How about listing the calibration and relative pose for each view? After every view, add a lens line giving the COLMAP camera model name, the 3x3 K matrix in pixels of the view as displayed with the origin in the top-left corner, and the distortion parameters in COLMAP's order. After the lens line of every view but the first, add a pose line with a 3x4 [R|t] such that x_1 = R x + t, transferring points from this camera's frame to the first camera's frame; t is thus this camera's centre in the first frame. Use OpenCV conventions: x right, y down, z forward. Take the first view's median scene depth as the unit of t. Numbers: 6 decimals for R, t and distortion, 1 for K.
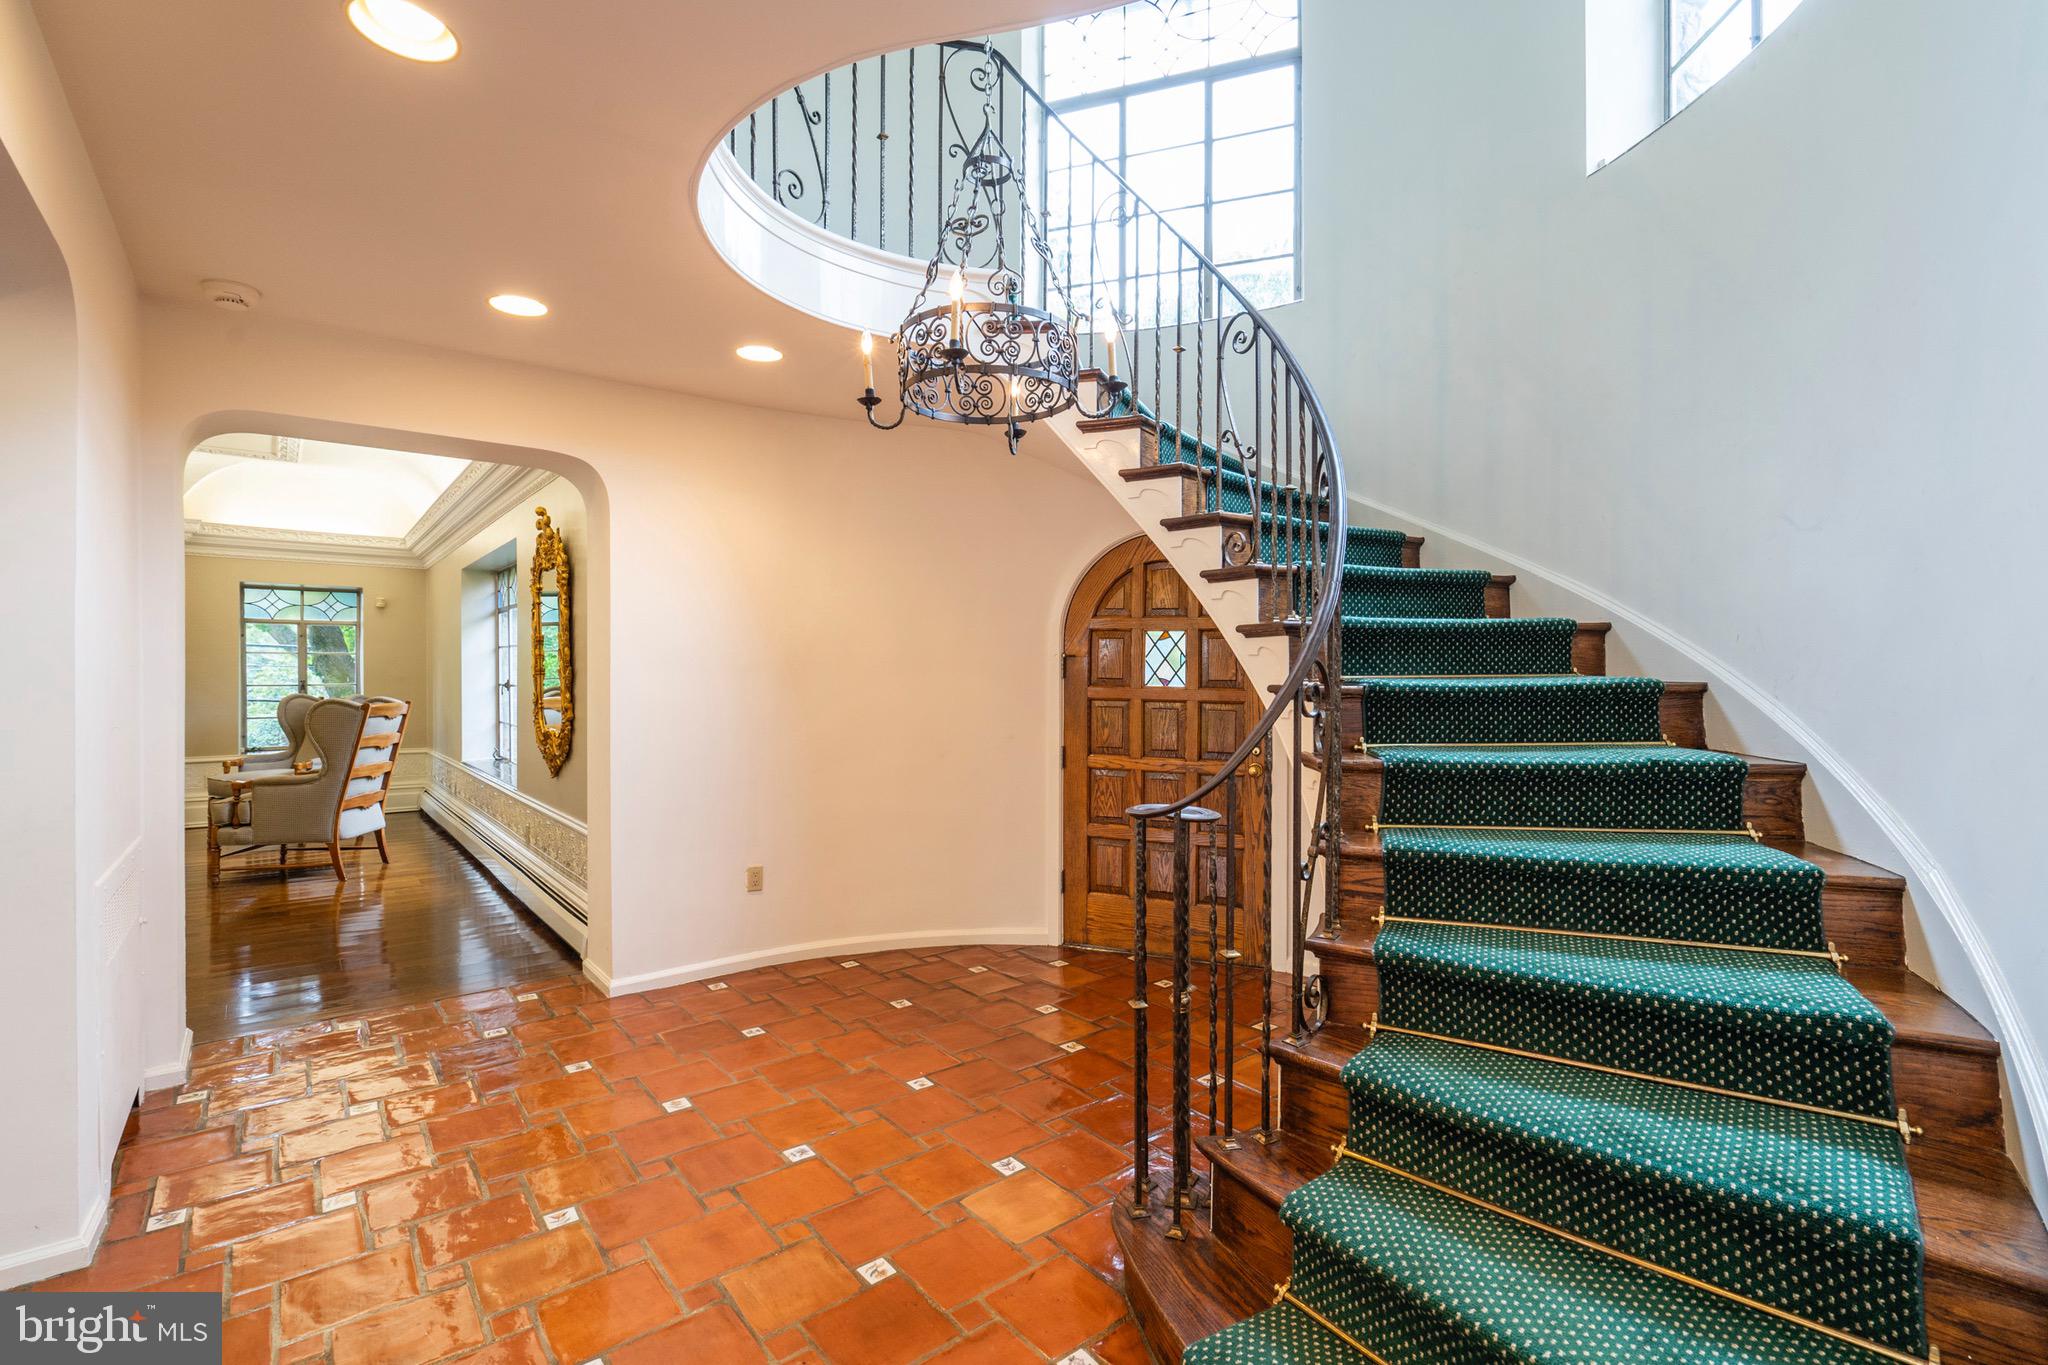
lens RADIAL K [[933.0, 0, 1023.3], [0, 933.0, 676.6], [0, 0, 1]] dist [-0.000181, 0.000005]
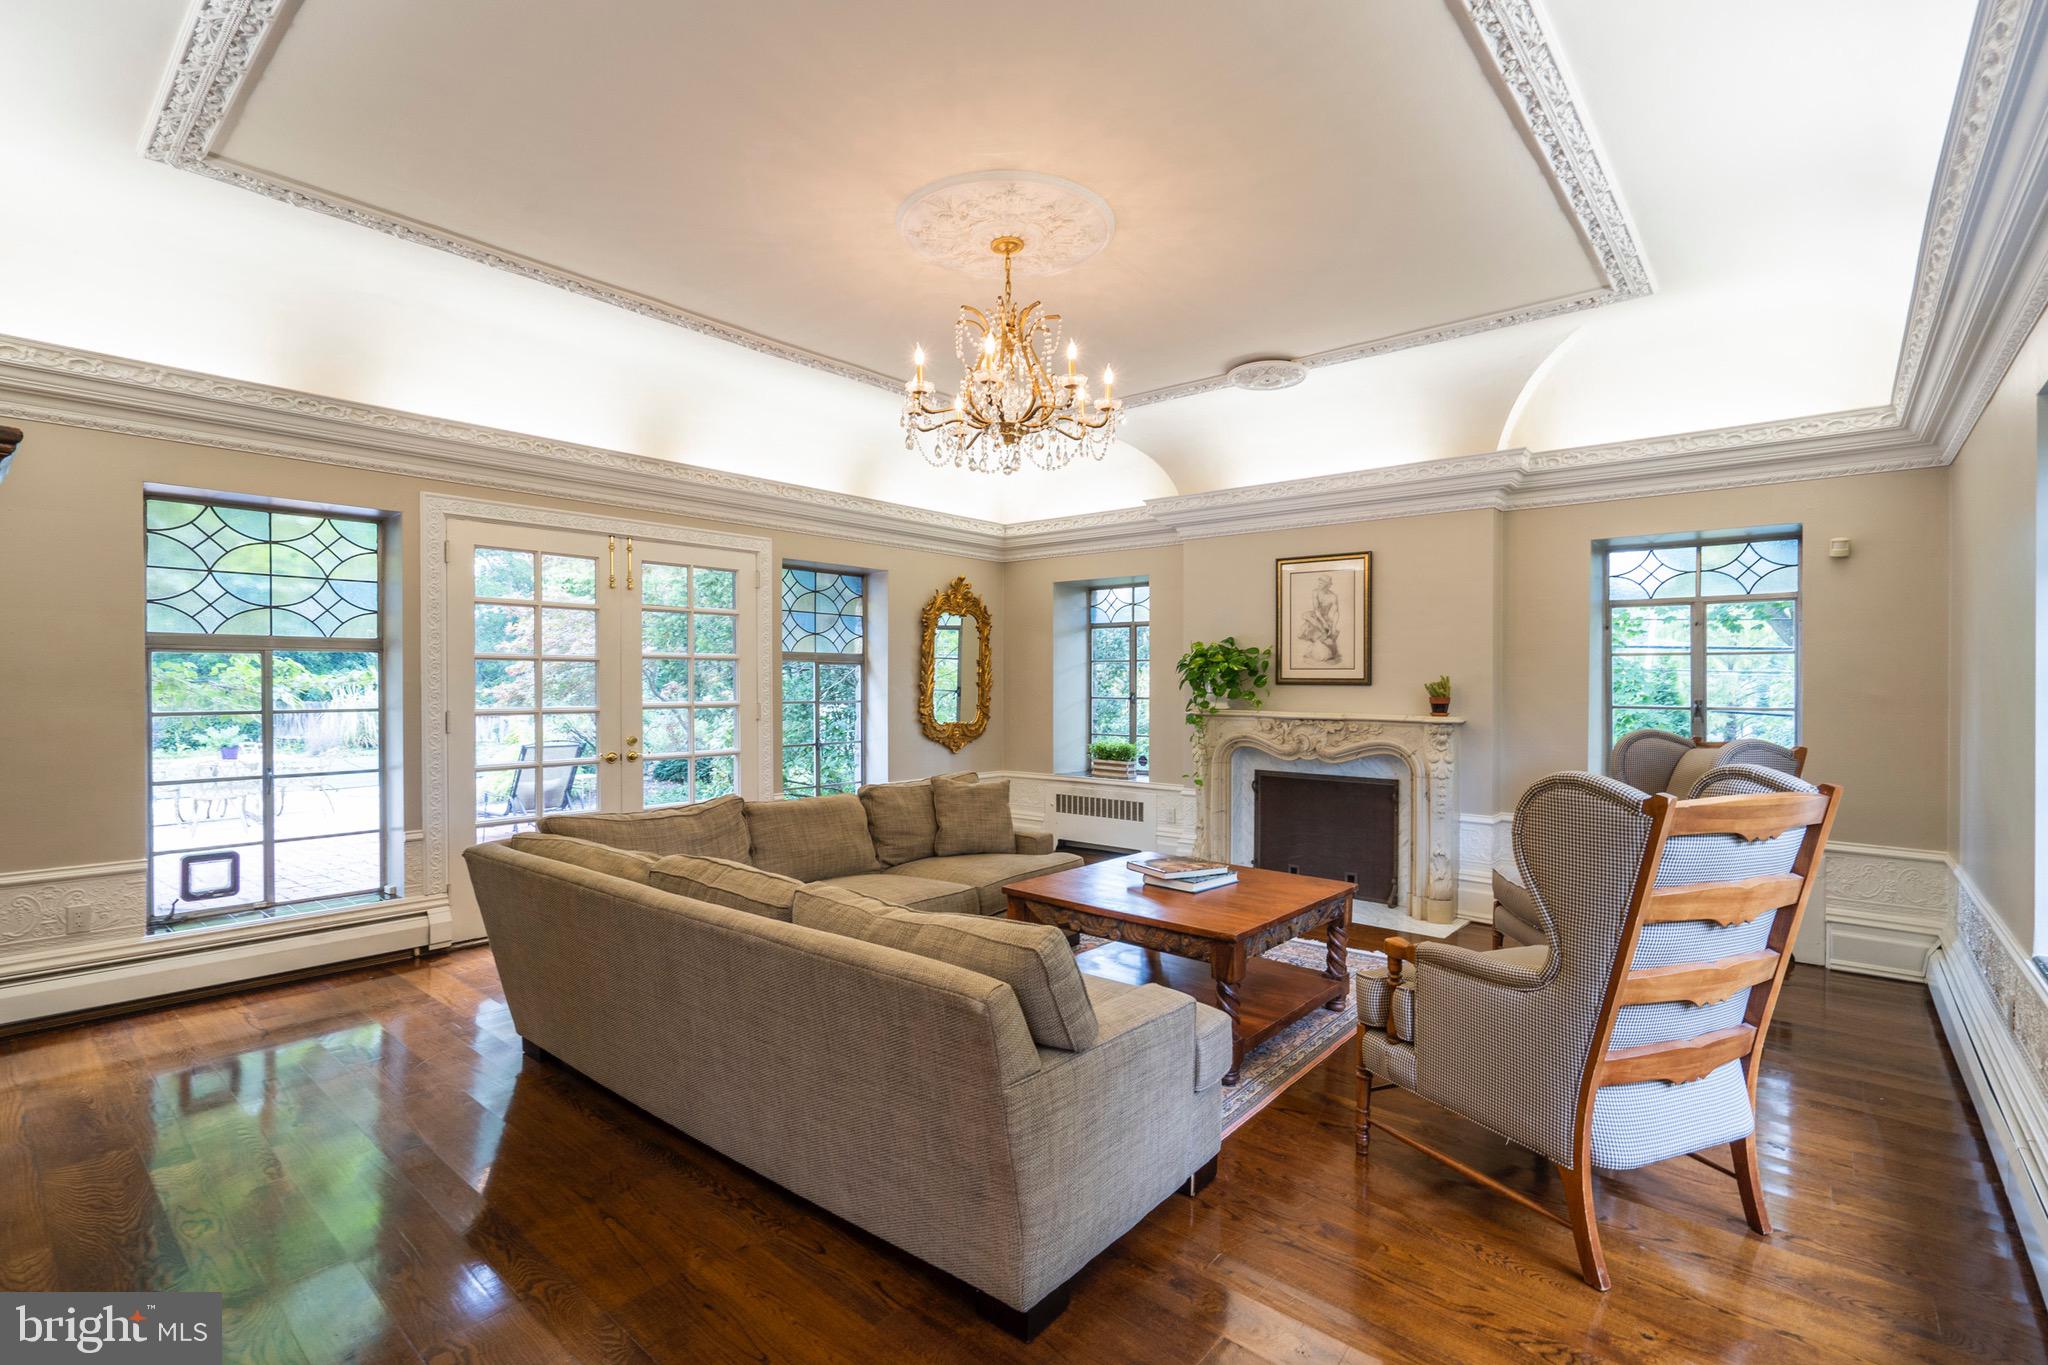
lens RADIAL K [[933.0, 0, 1025.1], [0, 933.0, 679.3], [0, 0, 1]] dist [-0.000181, 0.000005]
pose [[0.191016, 0.004493, -0.981577, -0.399936], [-0.008286, 0.999961, 0.002965, -0.010030], [0.981552, 0.007567, 0.191046, 0.675724]]
